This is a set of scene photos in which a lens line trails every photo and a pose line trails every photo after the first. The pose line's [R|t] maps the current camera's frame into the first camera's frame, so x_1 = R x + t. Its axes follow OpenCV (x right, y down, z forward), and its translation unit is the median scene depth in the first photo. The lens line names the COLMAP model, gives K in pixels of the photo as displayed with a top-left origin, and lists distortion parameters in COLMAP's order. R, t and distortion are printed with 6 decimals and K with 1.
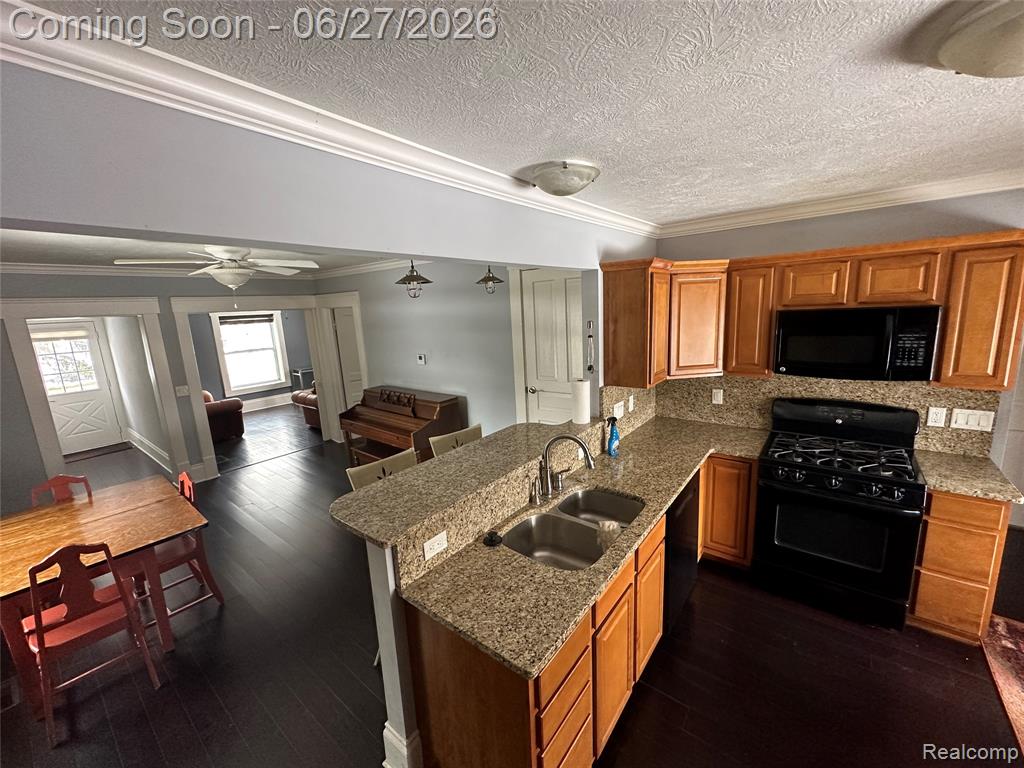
lens RADIAL K [[410.0, 0, 510.6], [0, 410.0, 383.1], [0, 0, 1]] dist [-0.002809, -0.000041]
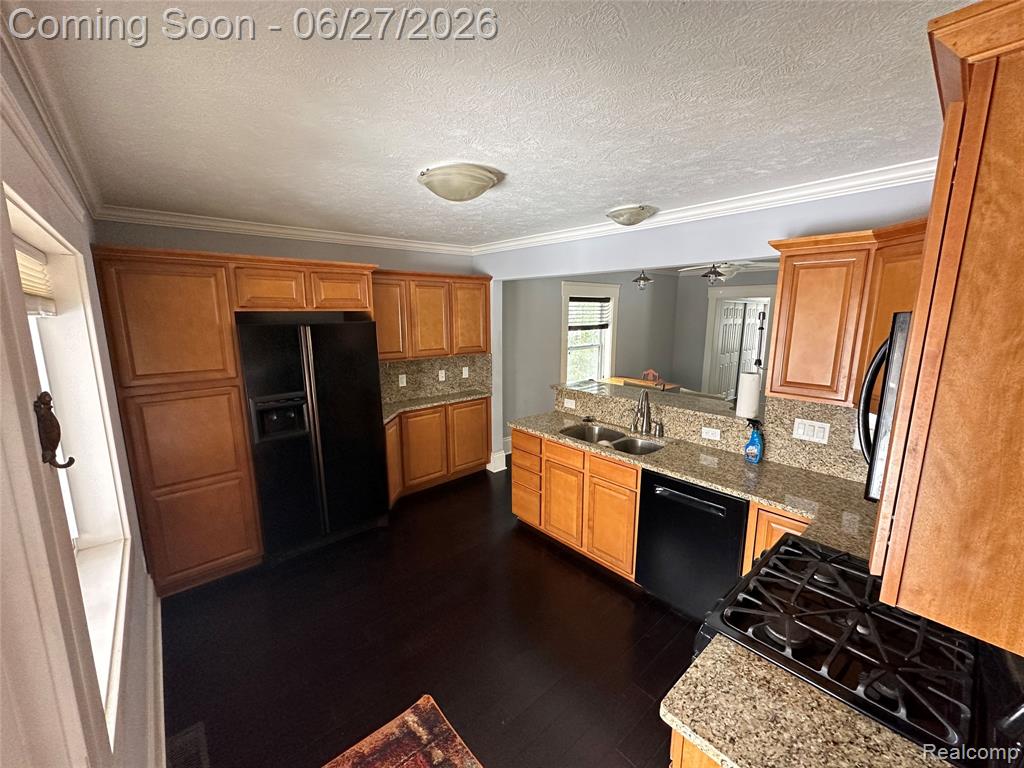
lens RADIAL K [[410.0, 0, 512.1], [0, 410.0, 380.5], [0, 0, 1]] dist [-0.002809, -0.000041]
pose [[-0.162748, 0.228916, -0.959745, 1.689485], [-0.170935, 0.951464, 0.255926, -0.204565], [0.971748, 0.205706, -0.115719, 0.794545]]
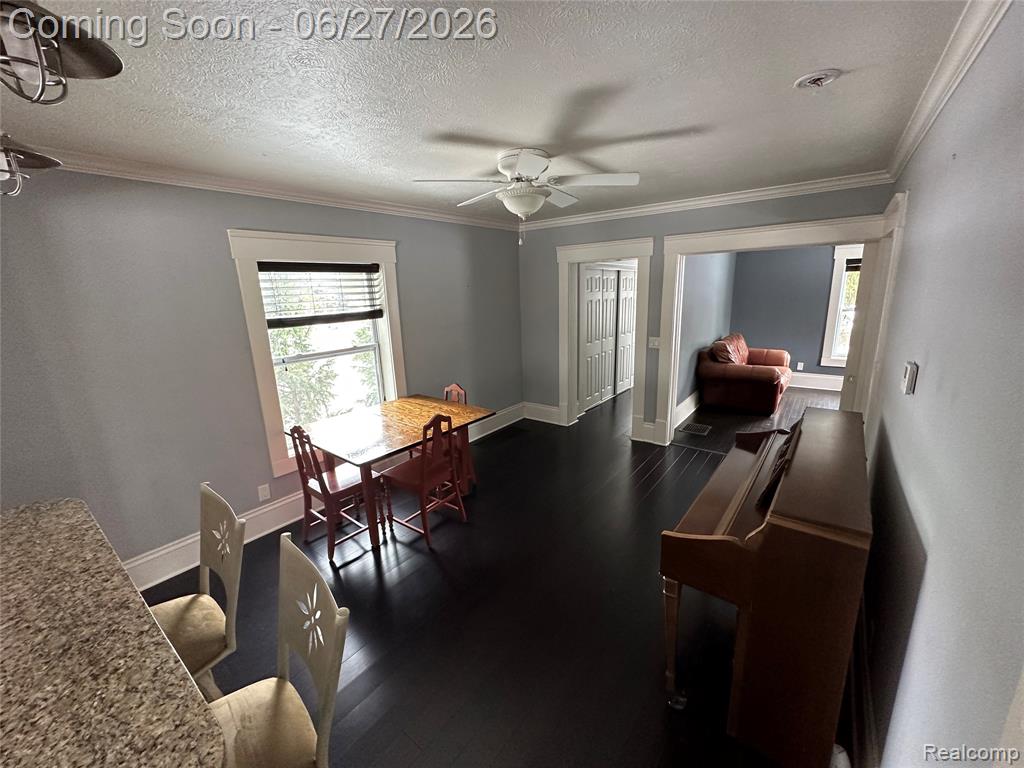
lens RADIAL K [[410.0, 0, 512.7], [0, 410.0, 381.9], [0, 0, 1]] dist [-0.002809, -0.000041]
pose [[0.029717, 0.289230, -0.956798, 0.979962], [-0.156788, 0.946721, 0.281314, -0.223559], [0.987185, 0.141654, 0.073482, 1.184585]]
